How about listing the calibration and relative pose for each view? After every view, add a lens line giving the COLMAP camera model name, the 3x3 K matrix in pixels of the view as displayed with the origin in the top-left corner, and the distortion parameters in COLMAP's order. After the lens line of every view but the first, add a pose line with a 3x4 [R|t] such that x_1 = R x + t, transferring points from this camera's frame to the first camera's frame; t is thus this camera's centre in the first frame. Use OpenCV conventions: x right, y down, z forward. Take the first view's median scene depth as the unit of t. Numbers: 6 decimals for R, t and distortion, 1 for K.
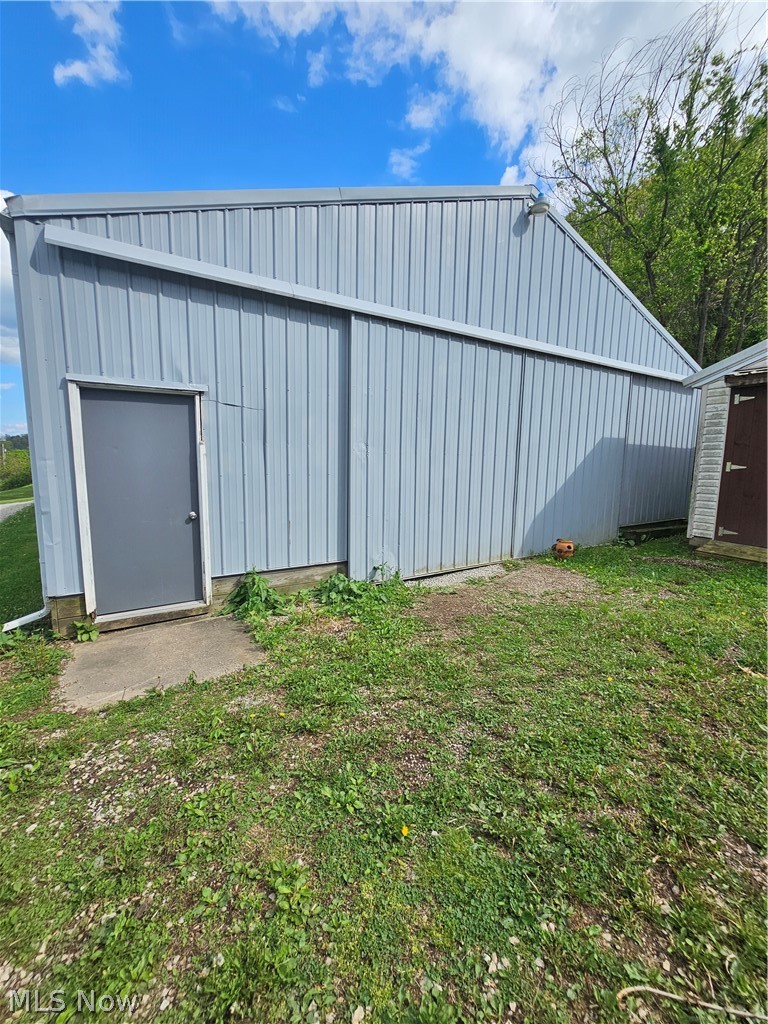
lens RADIAL K [[414.3, 0, 382.8], [0, 414.3, 512.4], [0, 0, 1]] dist [-0.015052, -0.000010]
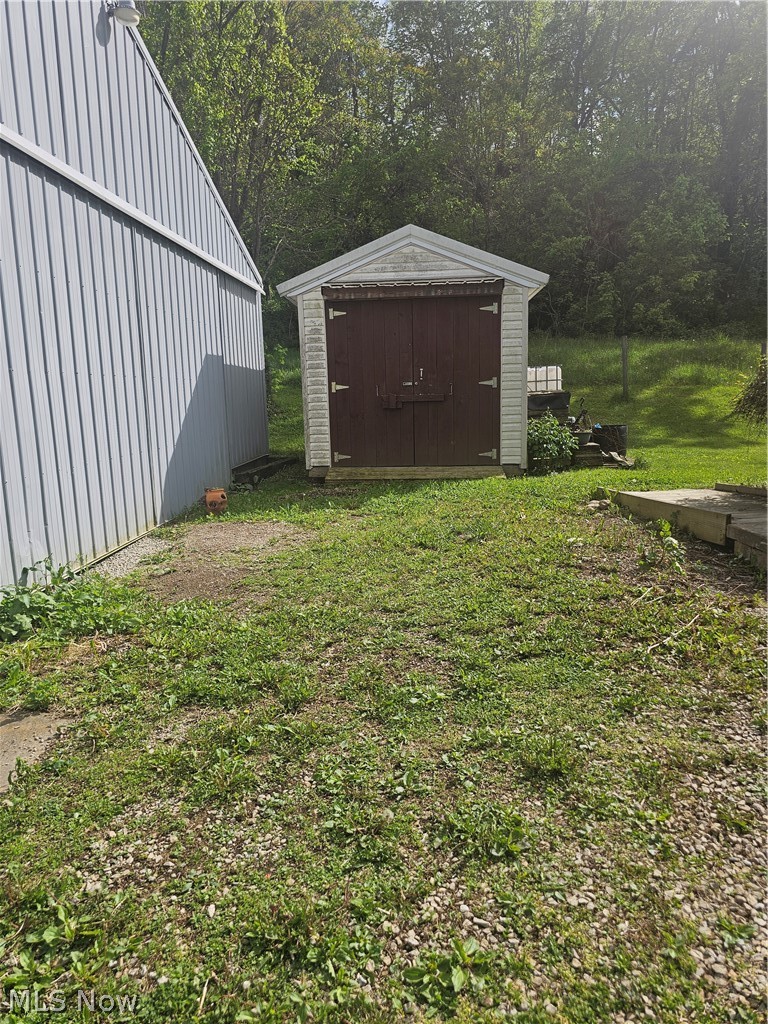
lens RADIAL K [[675.0, 0, 381.6], [0, 675.0, 511.0], [0, 0, 1]] dist [0.004181, -0.010568]
pose [[0.569567, -0.167764, 0.804642, -0.378034], [0.135708, 0.984707, 0.109246, 0.013430], [-0.810664, 0.046973, 0.583624, 0.027922]]
